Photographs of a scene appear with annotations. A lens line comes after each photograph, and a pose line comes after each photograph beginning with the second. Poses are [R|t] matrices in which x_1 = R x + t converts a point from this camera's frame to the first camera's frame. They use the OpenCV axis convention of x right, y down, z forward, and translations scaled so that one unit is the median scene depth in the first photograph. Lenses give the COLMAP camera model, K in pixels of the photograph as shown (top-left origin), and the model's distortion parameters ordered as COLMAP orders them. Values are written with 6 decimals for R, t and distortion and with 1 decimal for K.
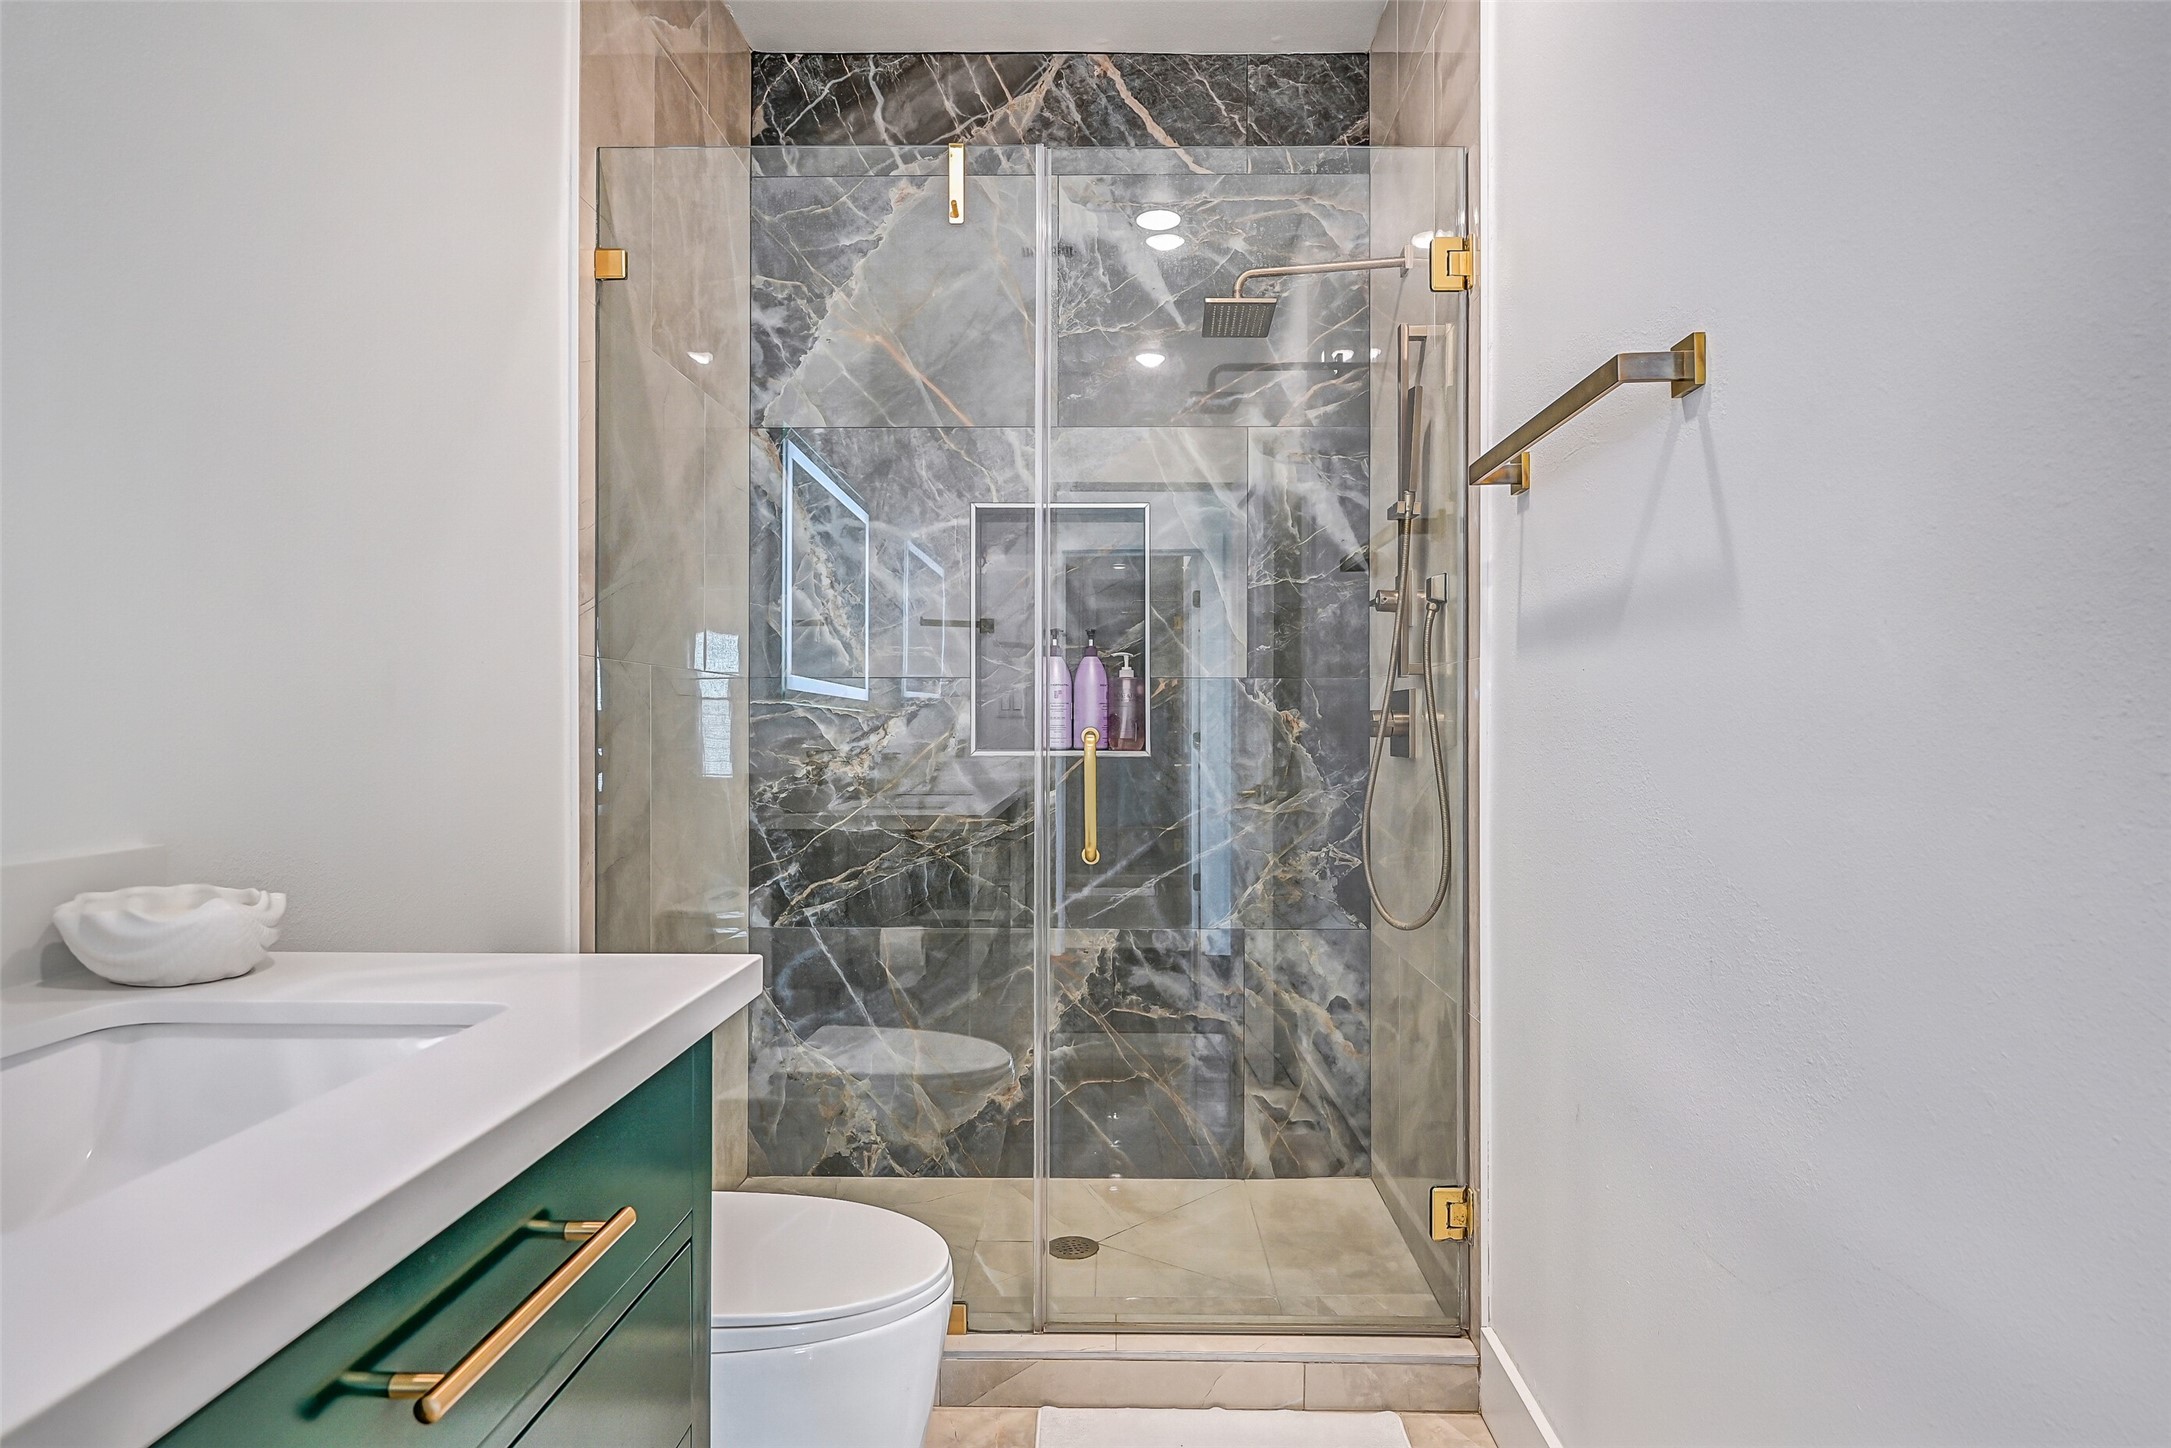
lens RADIAL K [[1203.1, 0, 1096.9], [0, 1203.1, 727.9], [0, 0, 1]] dist [-0.000249, 0.001565]
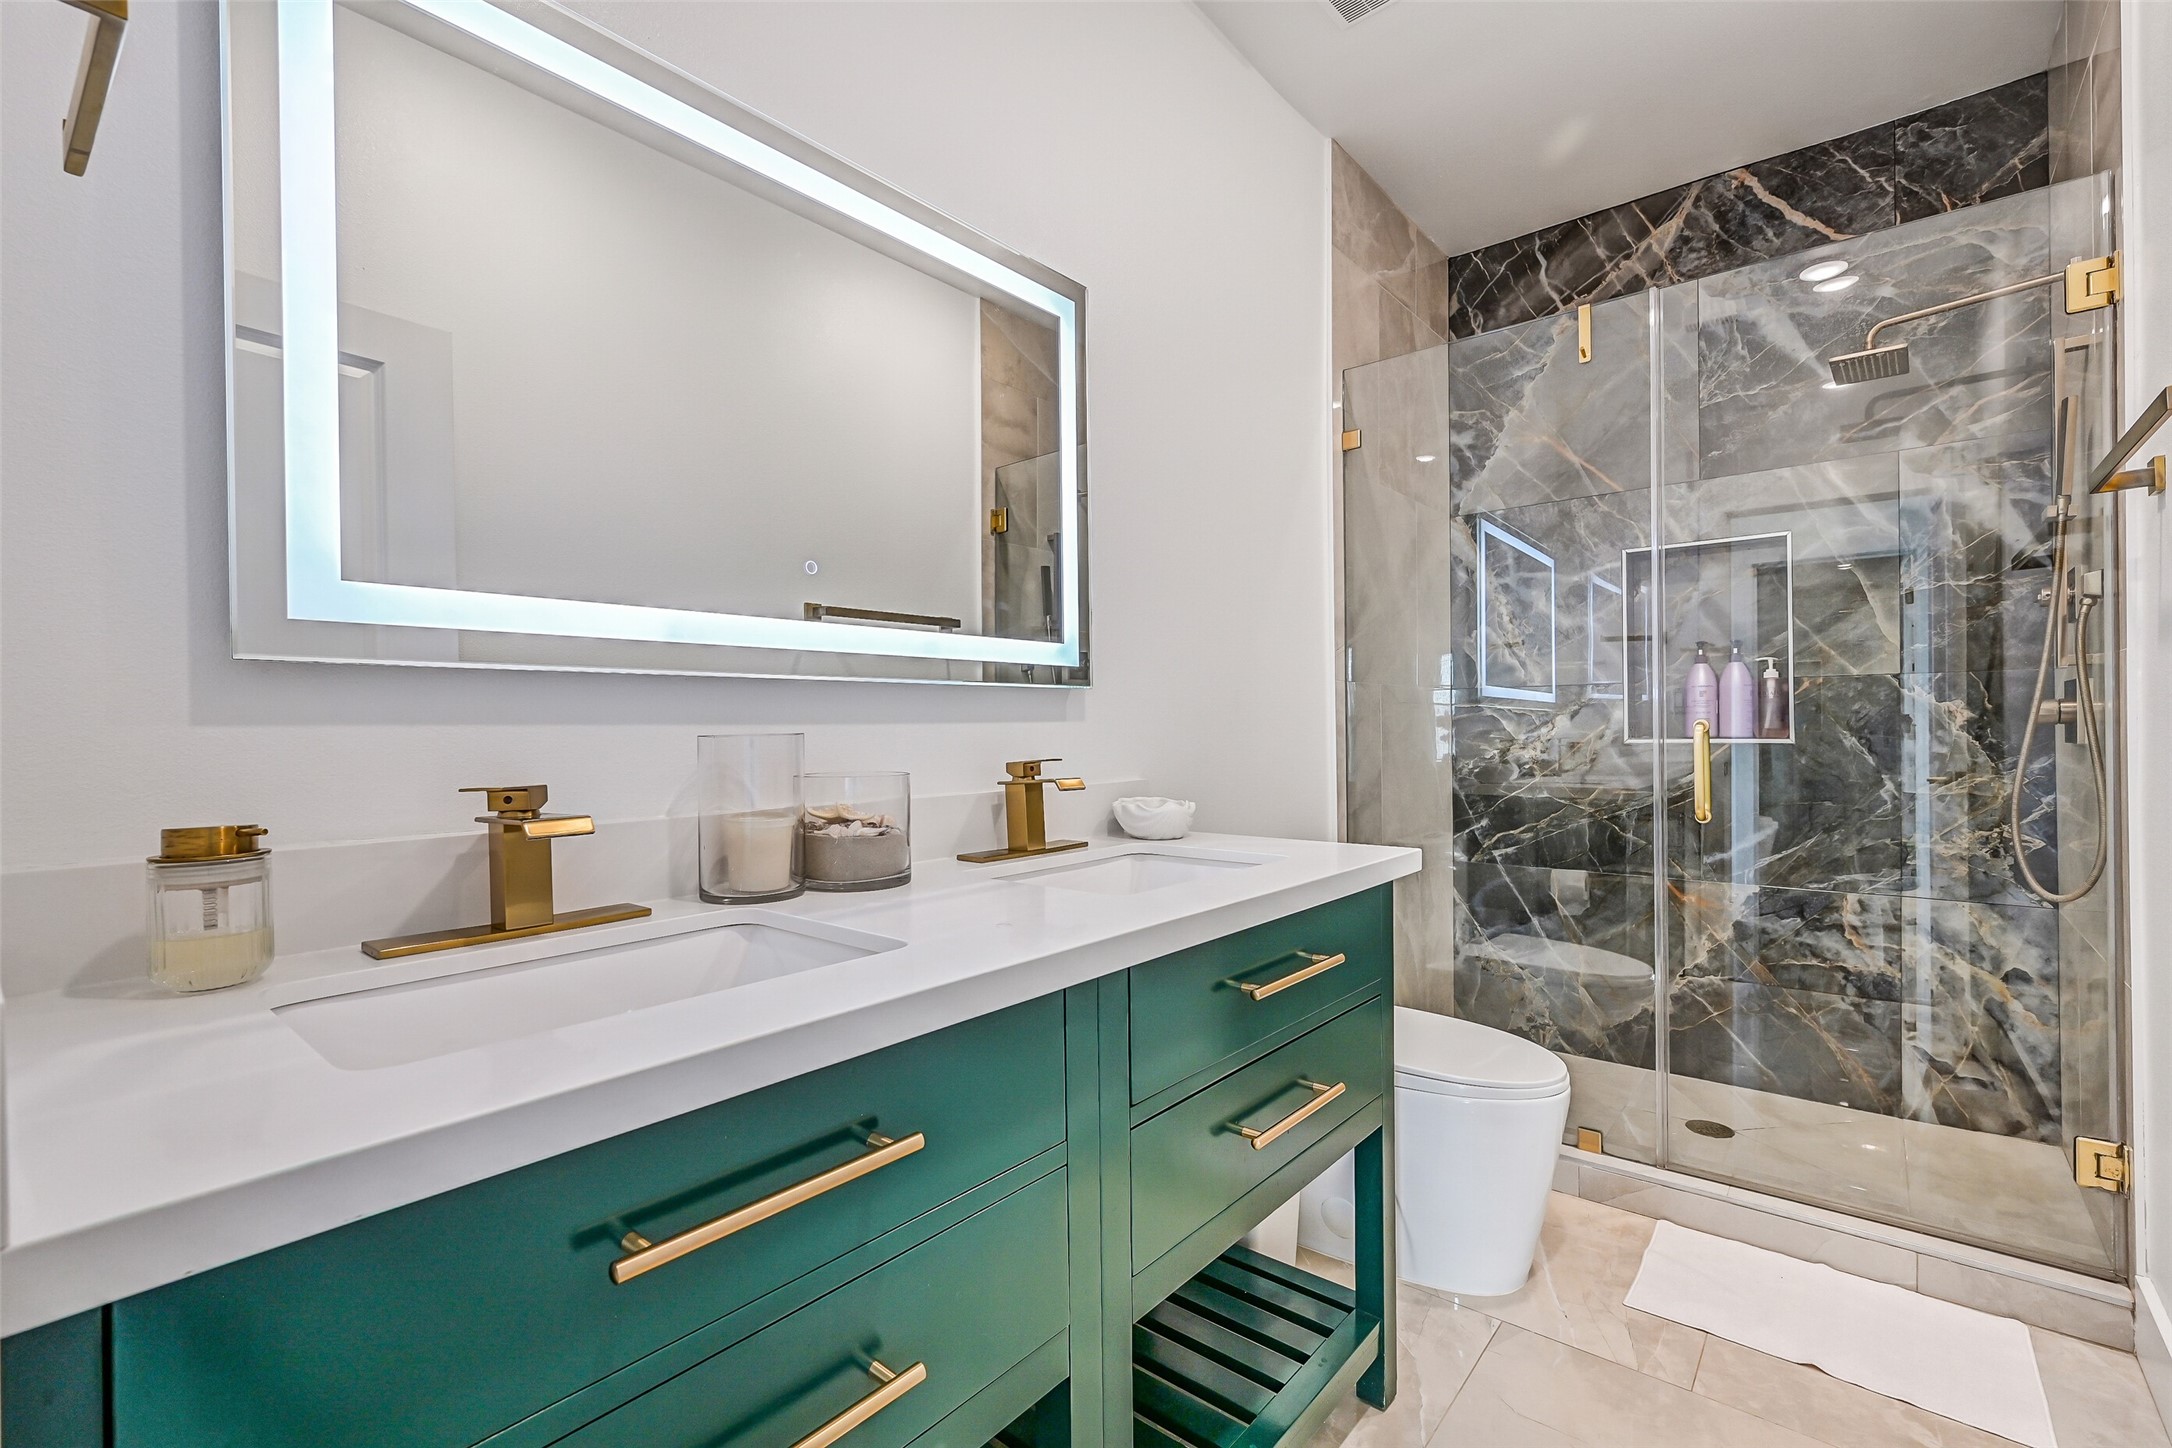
lens RADIAL K [[940.6, 0, 1099.7], [0, 940.6, 726.2], [0, 0, 1]] dist [0.011591, 0.000503]
pose [[0.780636, -0.010940, -0.624890, 0.093589], [0.010925, 0.999933, -0.003857, 0.002845], [0.624891, -0.003816, 0.780703, -0.160649]]
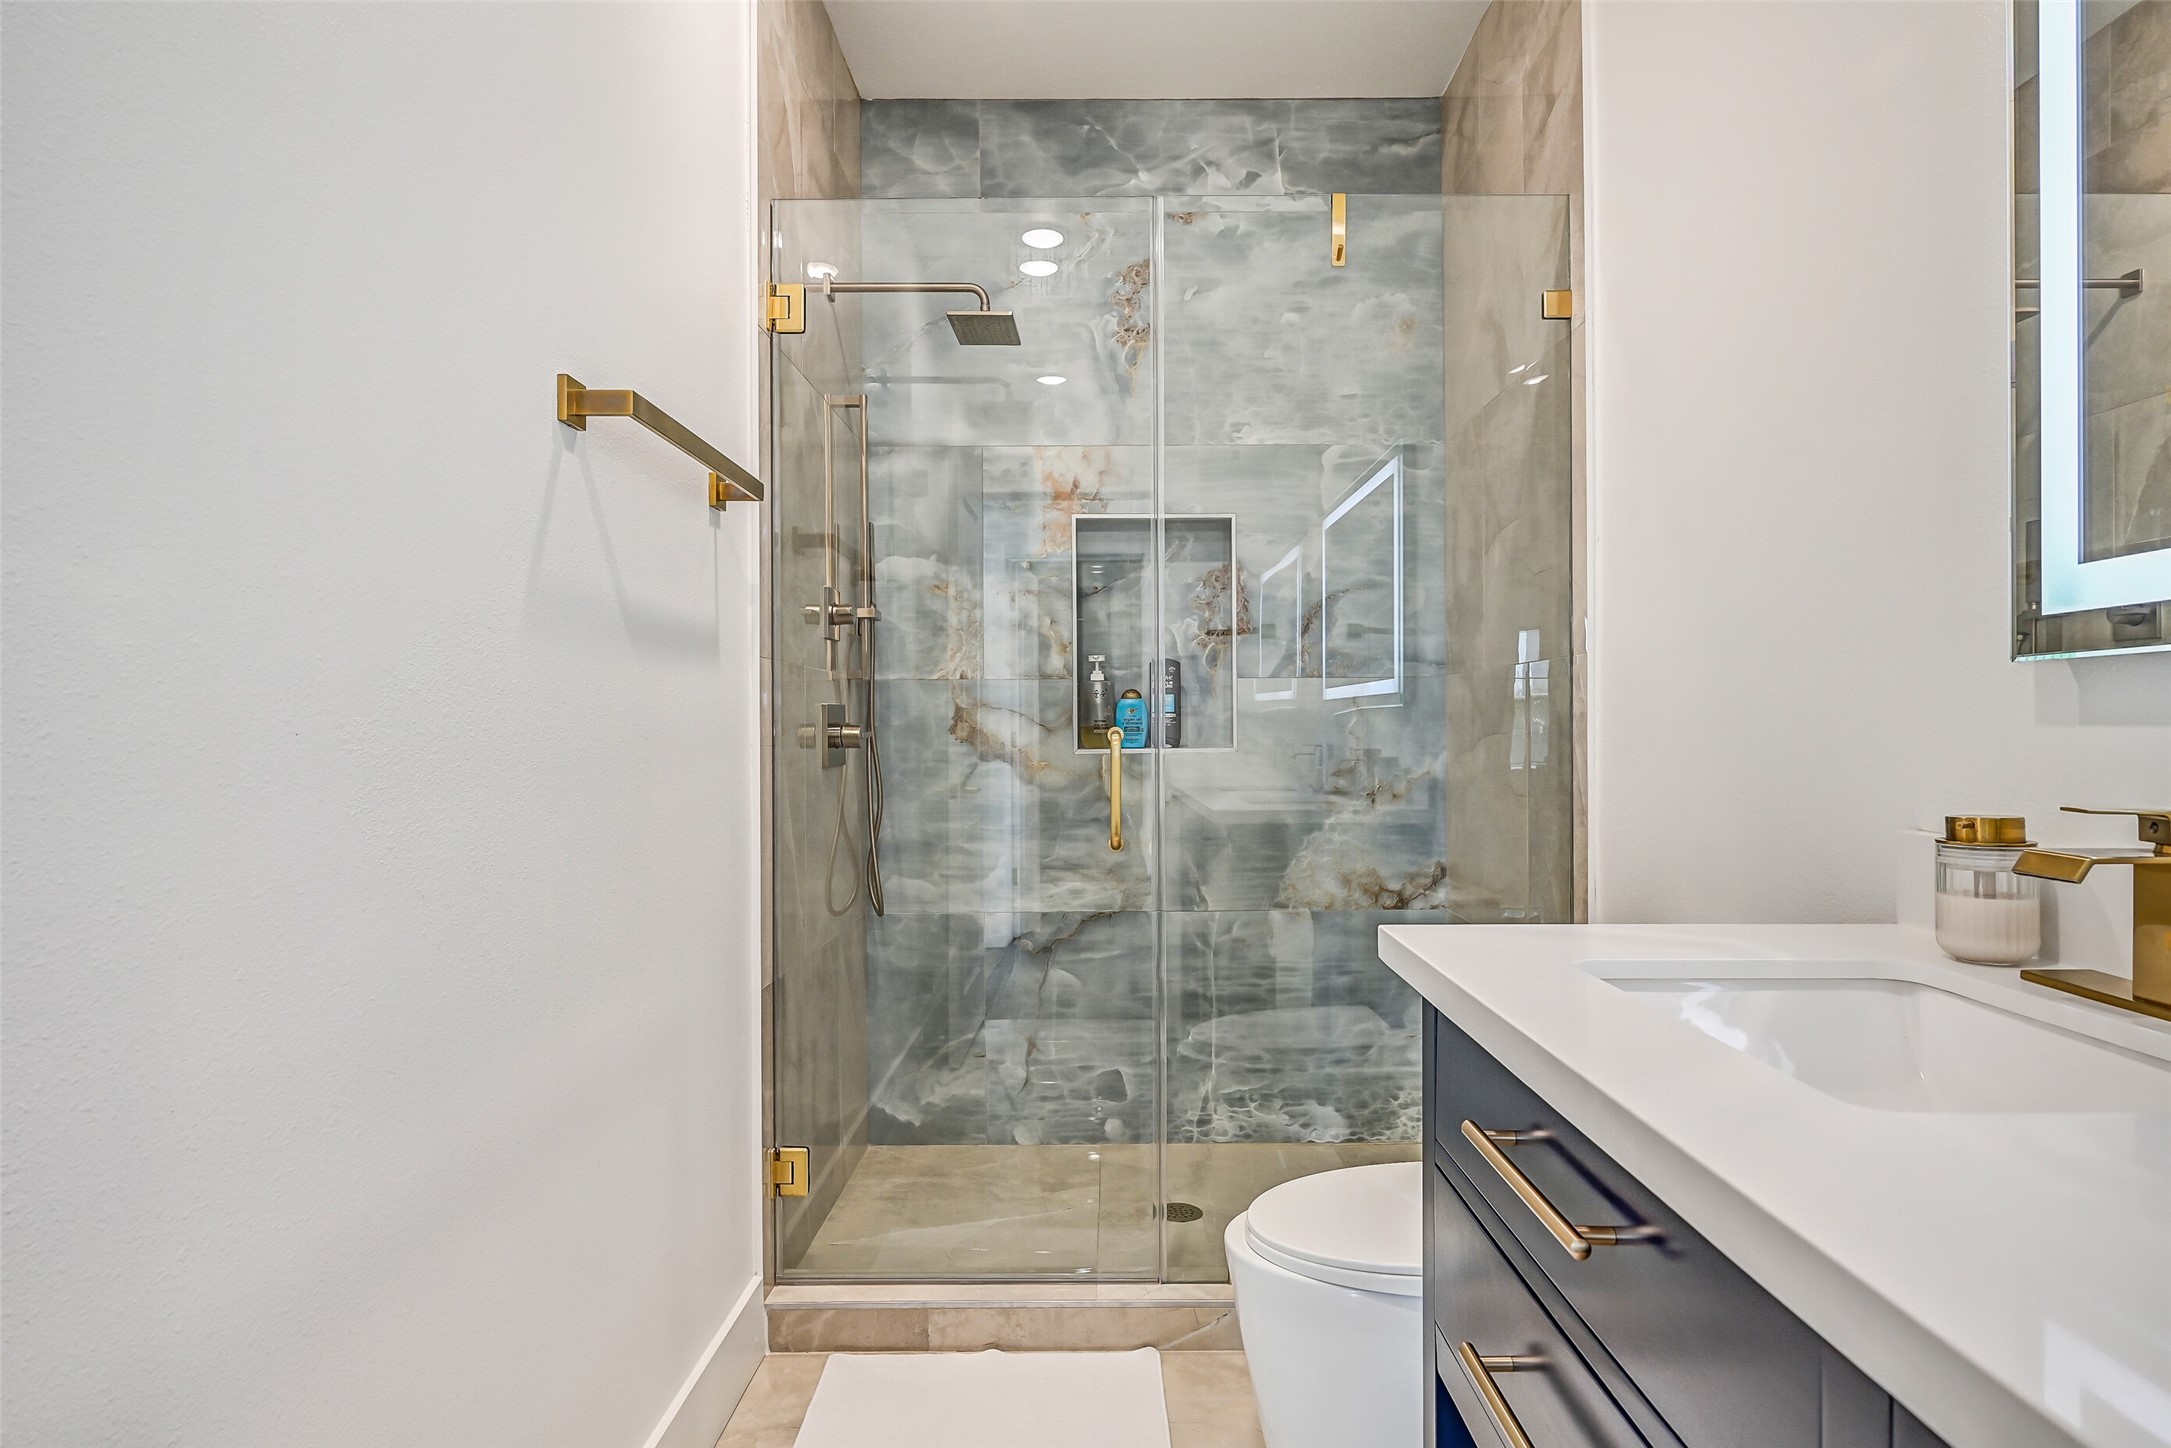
lens RADIAL K [[1203.1, 0, 1098.3], [0, 1203.1, 729.1], [0, 0, 1]] dist [-0.000249, 0.001565]
pose [[-0.999707, -0.001320, -0.024188, -0.352099], [-0.001387, 0.999995, 0.002743, -0.012184], [0.024185, 0.002776, -0.999704, 1.888818]]
